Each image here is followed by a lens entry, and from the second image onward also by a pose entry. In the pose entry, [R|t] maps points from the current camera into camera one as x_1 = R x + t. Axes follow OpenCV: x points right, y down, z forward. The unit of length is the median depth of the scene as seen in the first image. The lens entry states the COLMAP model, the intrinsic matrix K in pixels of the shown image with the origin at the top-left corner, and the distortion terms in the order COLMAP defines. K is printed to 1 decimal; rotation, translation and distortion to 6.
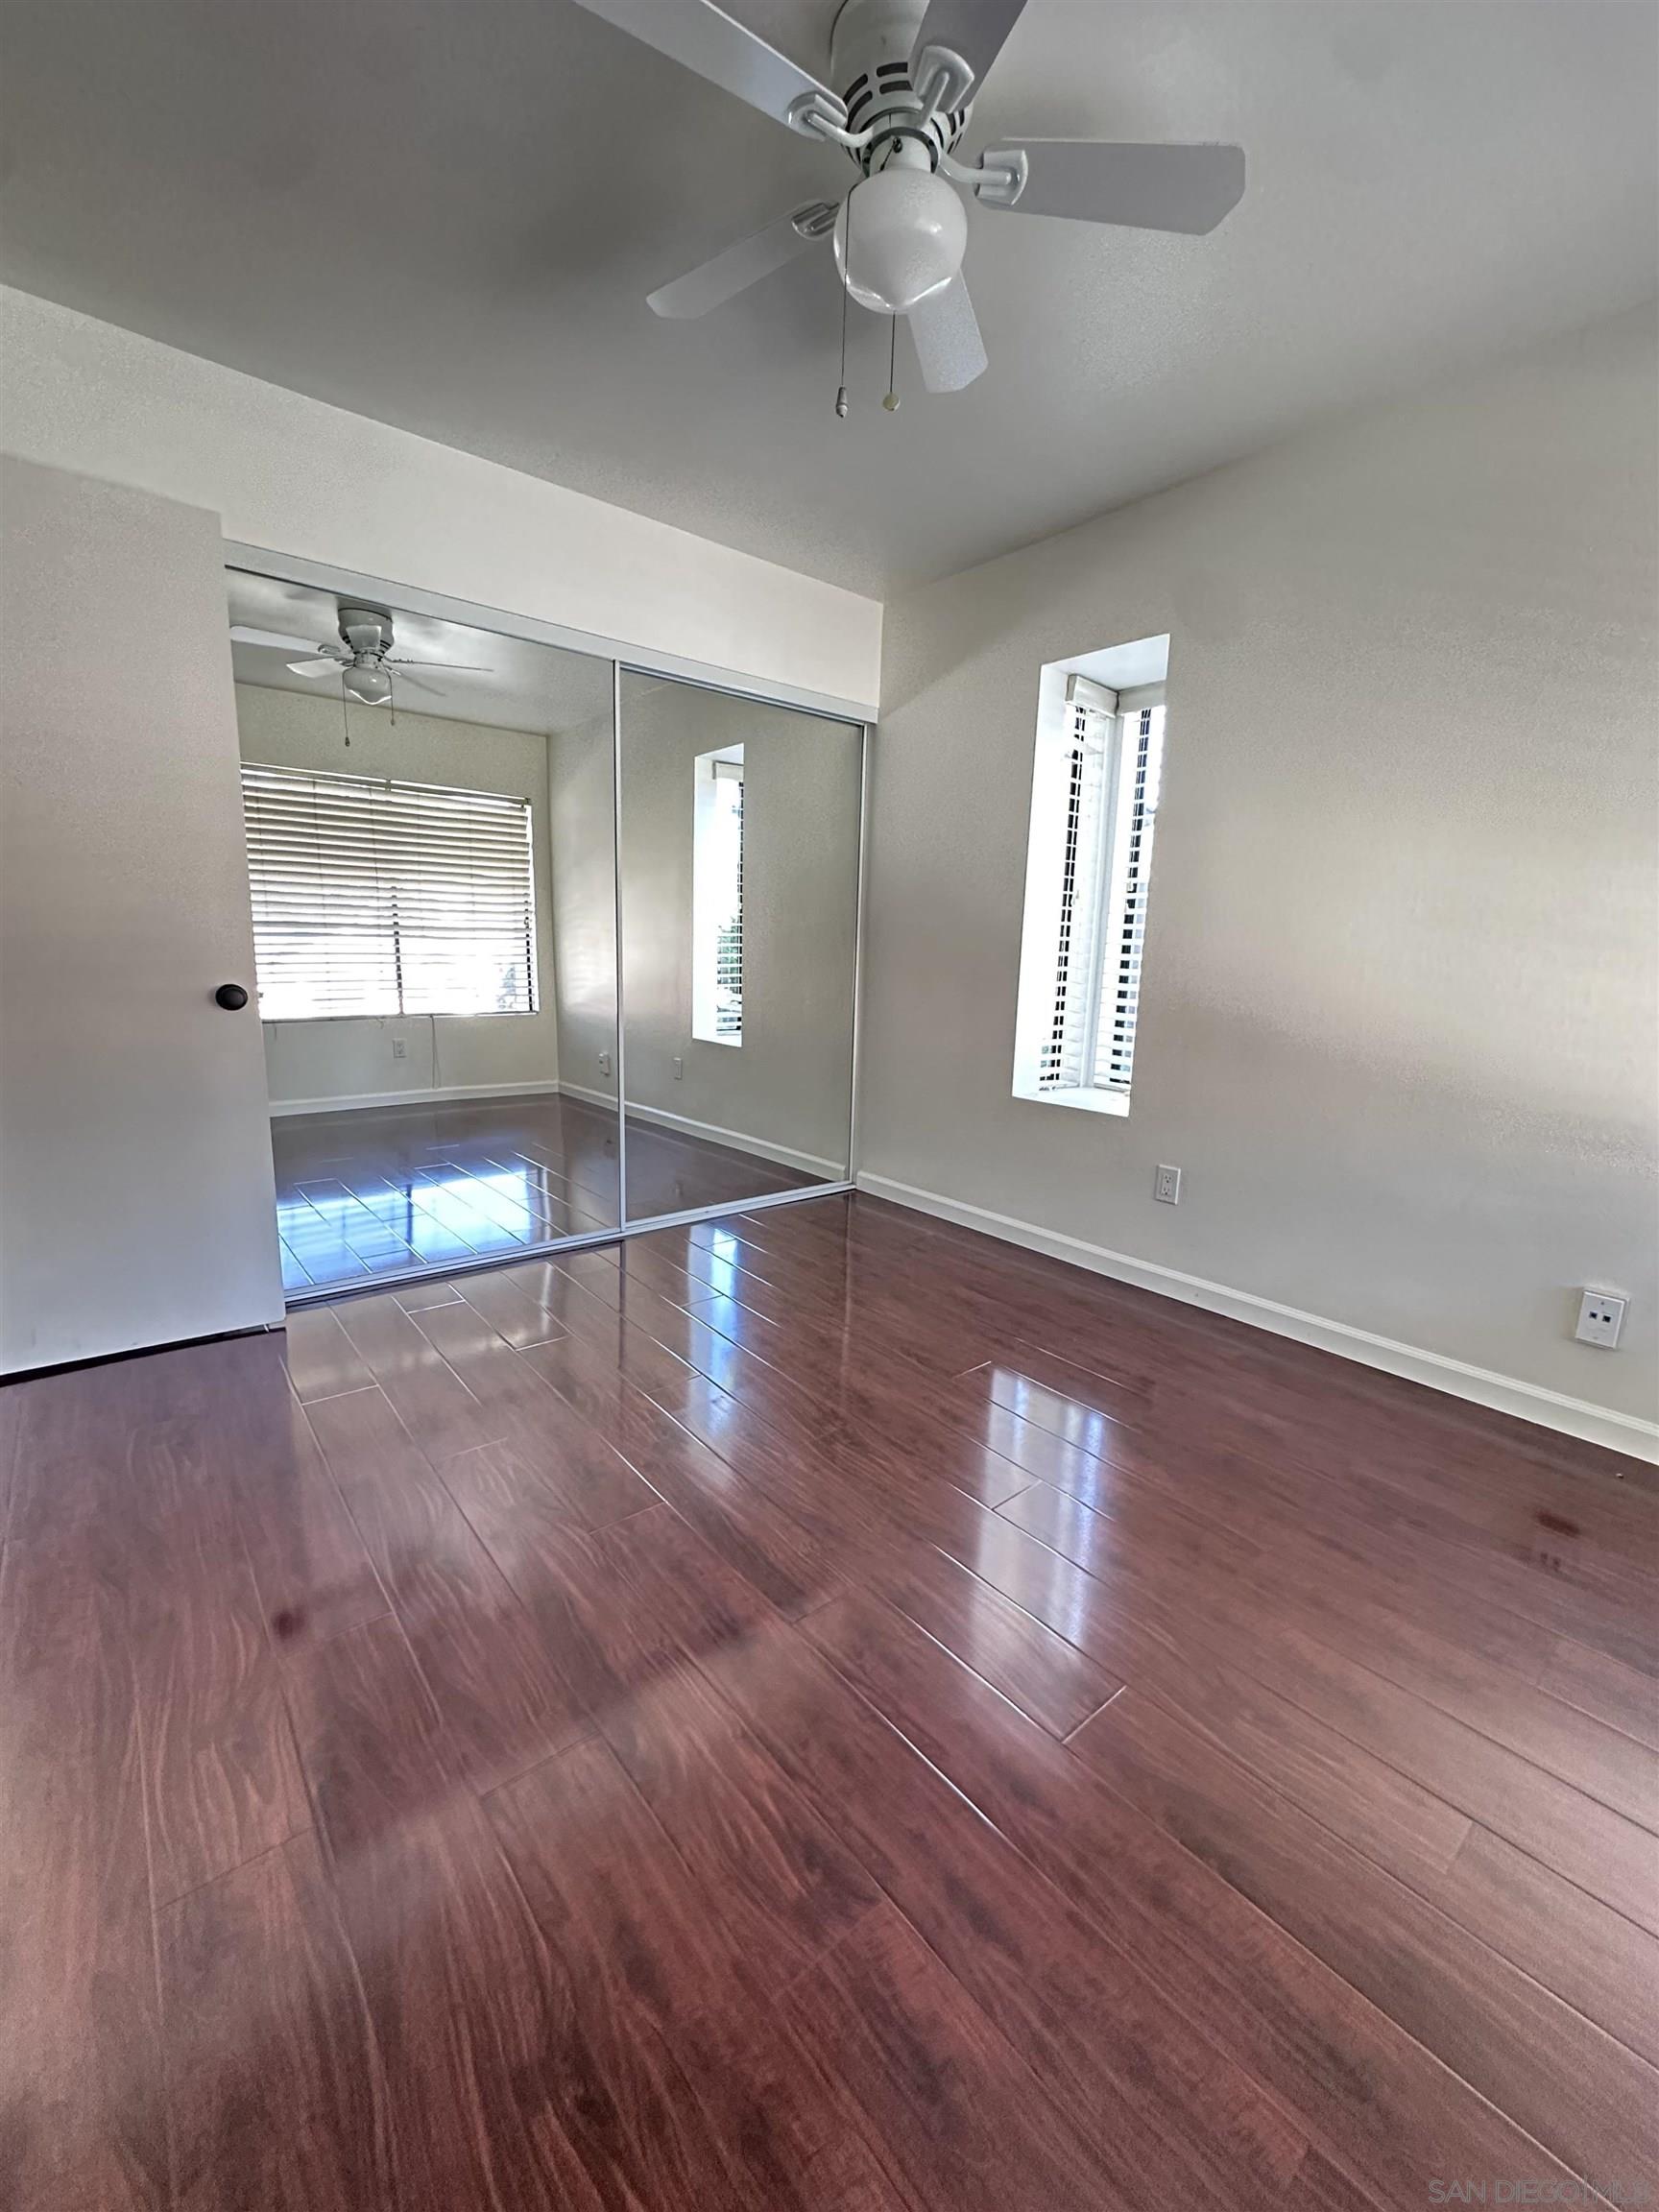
lens RADIAL K [[879.1, 0, 836.6], [0, 879.1, 1117.6], [0, 0, 1]] dist [0.001124, 0.000278]
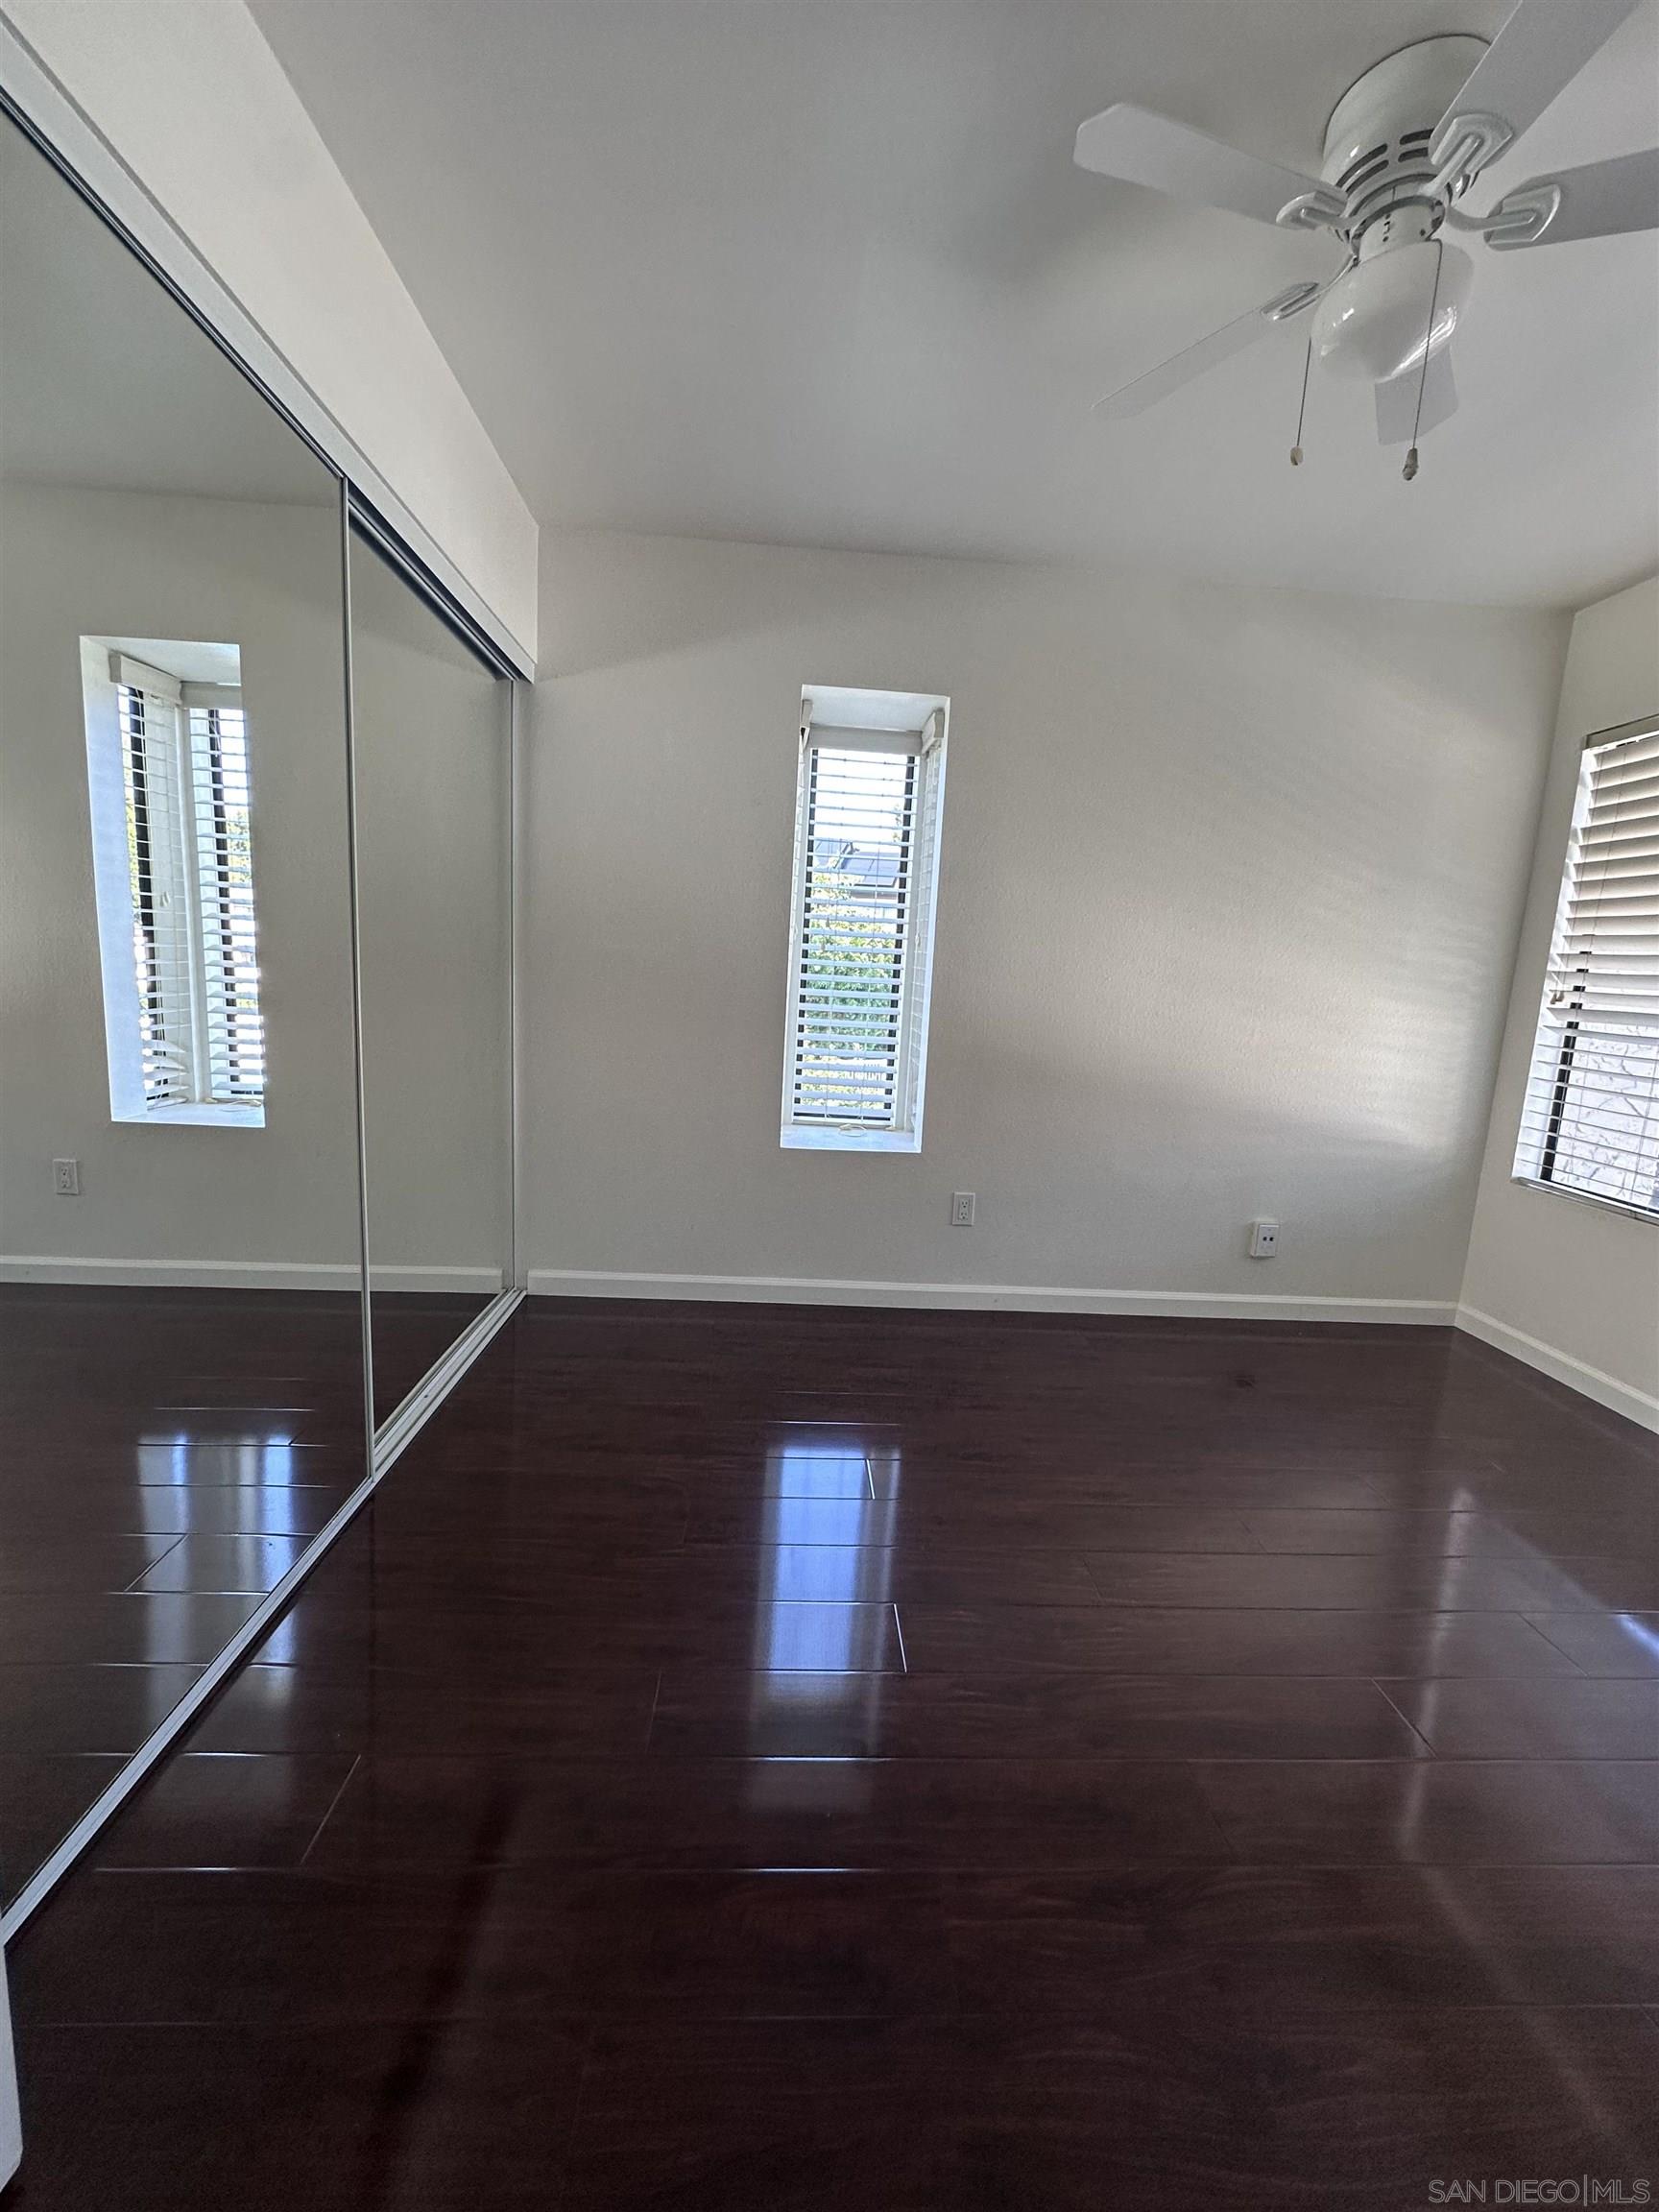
lens RADIAL K [[885.1, 0, 834.2], [0, 885.1, 1107.8], [0, 0, 1]] dist [-0.004948, 0.000849]
pose [[0.599955, -0.113111, 0.791998, -0.512583], [0.116522, 0.991753, 0.053371, -0.112166], [-0.791503, 0.060265, 0.608187, 0.410226]]
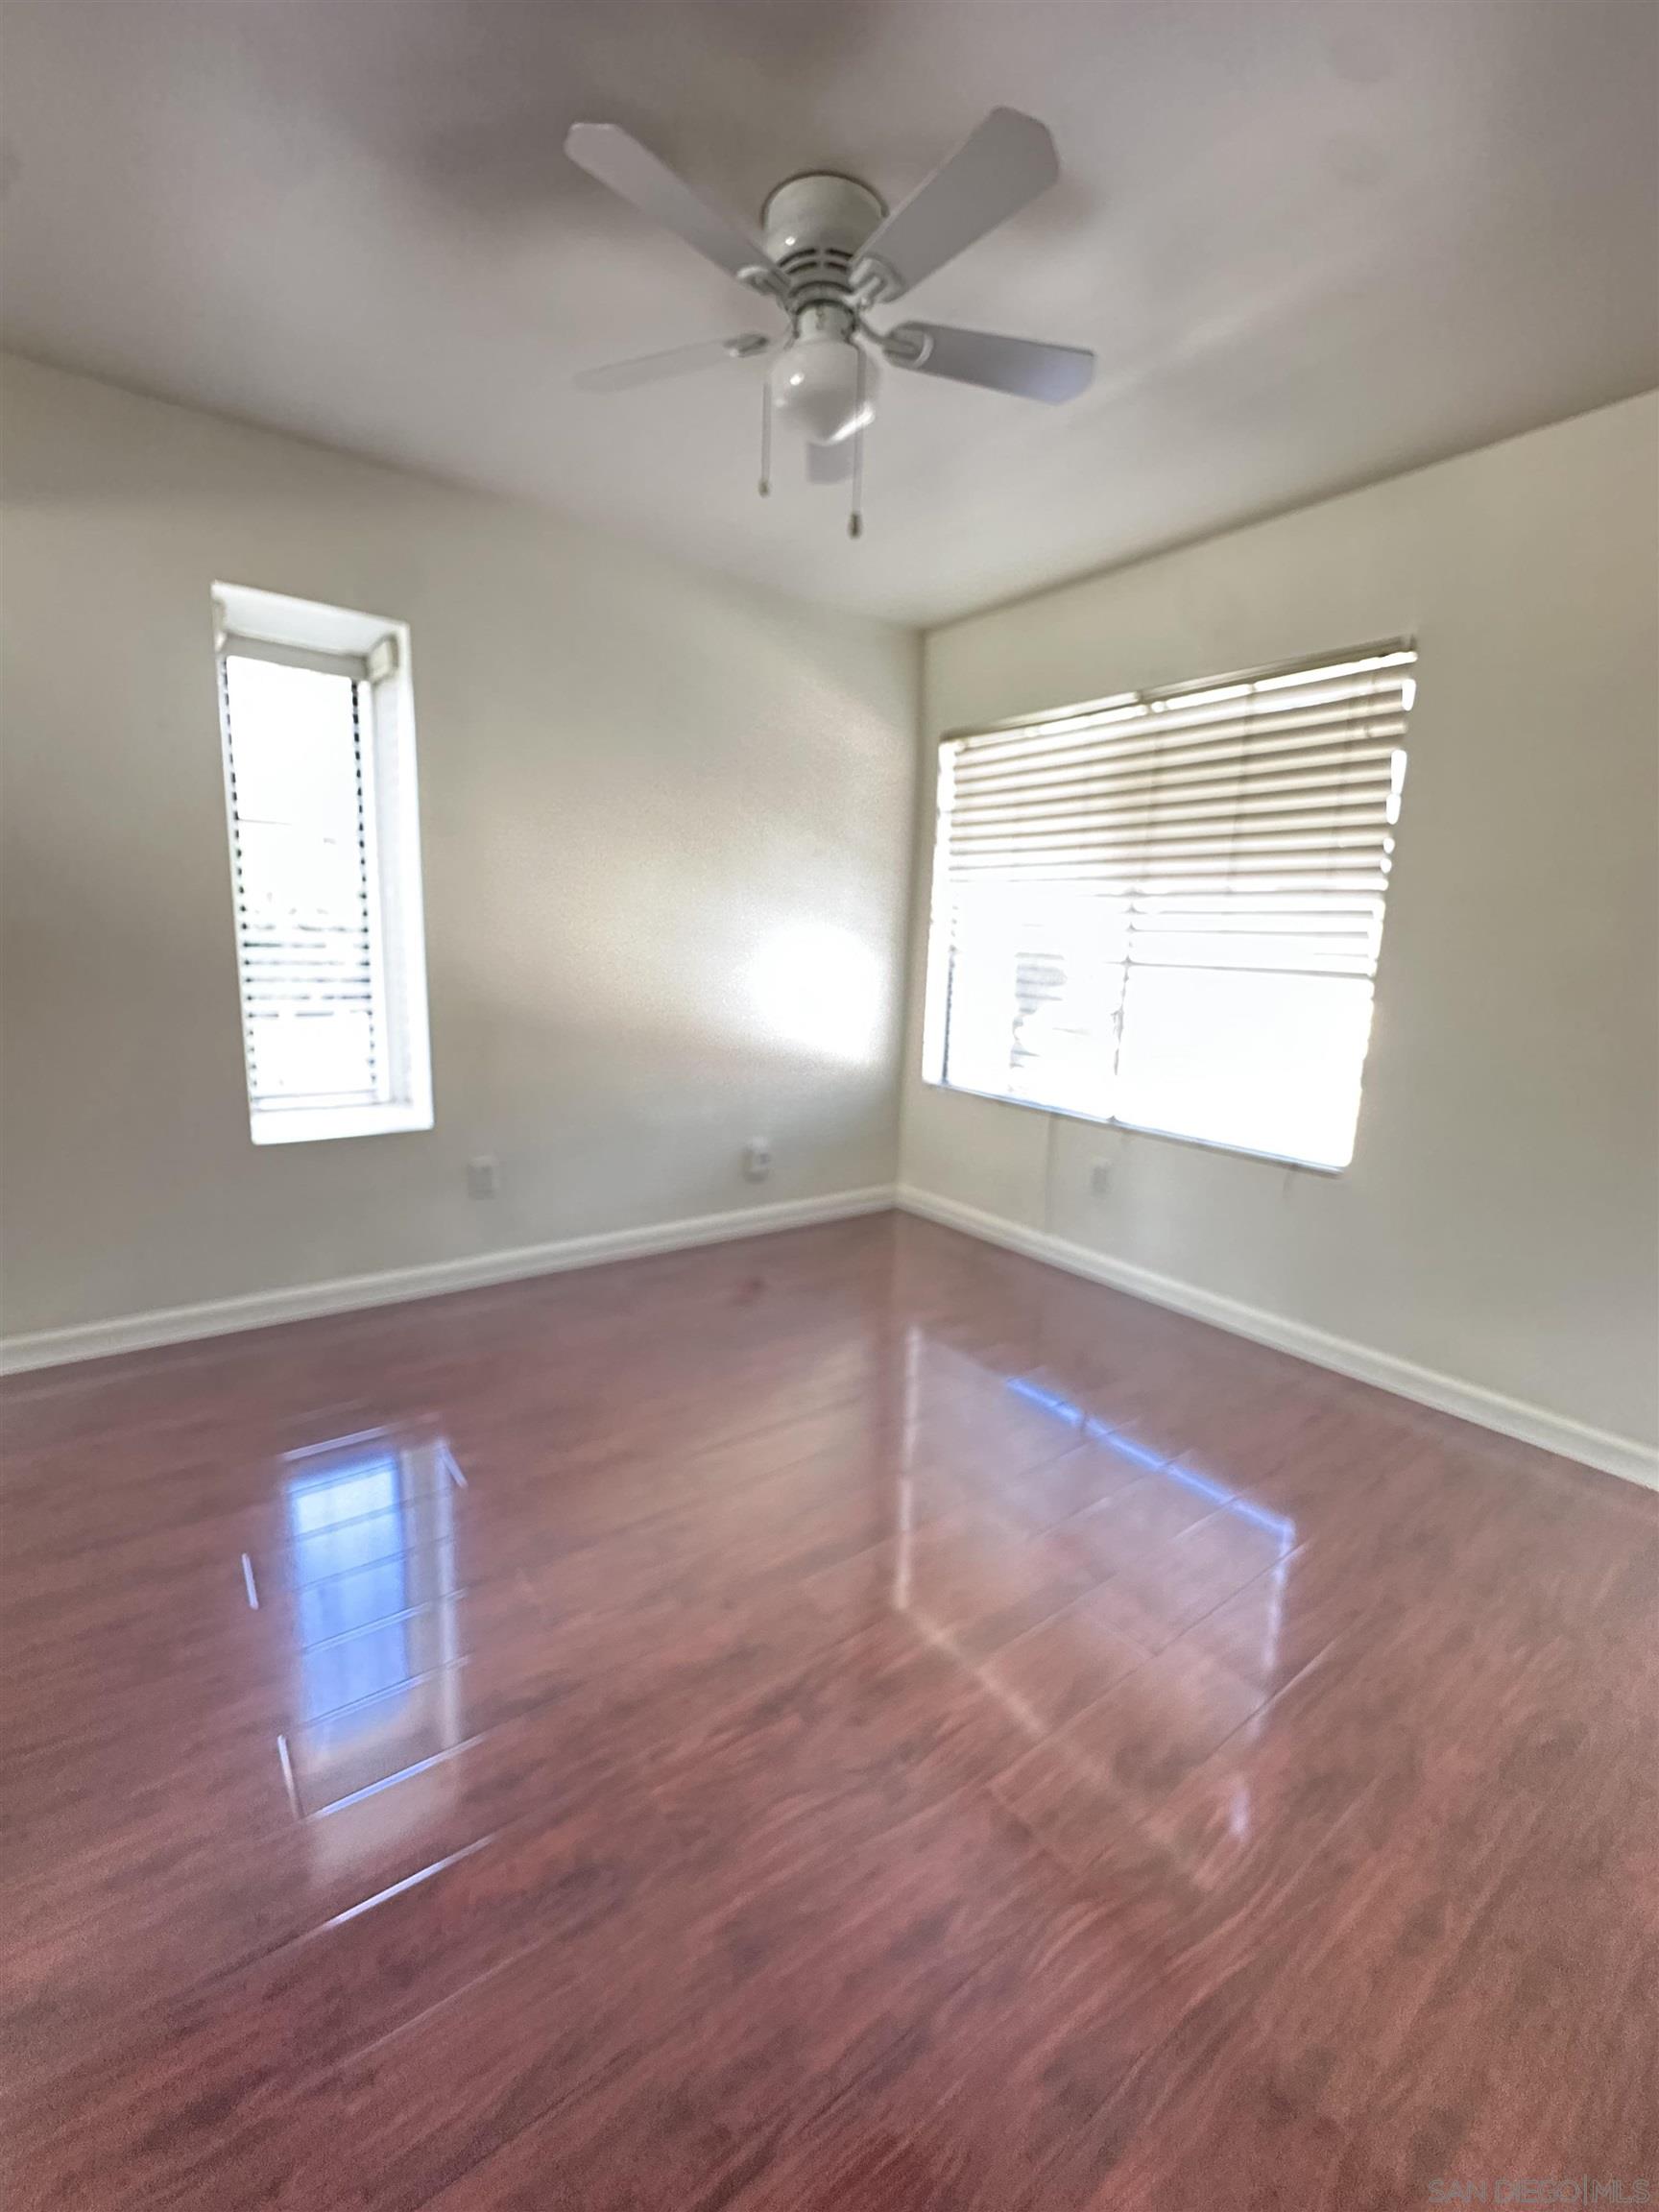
lens RADIAL K [[905.8, 0, 829.5], [0, 905.8, 1106.0], [0, 0, 1]] dist [-0.003127, -0.000014]
pose [[0.053563, -0.203867, 0.977532, -0.570181], [0.159476, 0.968119, 0.193166, -0.132832], [-0.985748, 0.145547, 0.084367, 0.444694]]
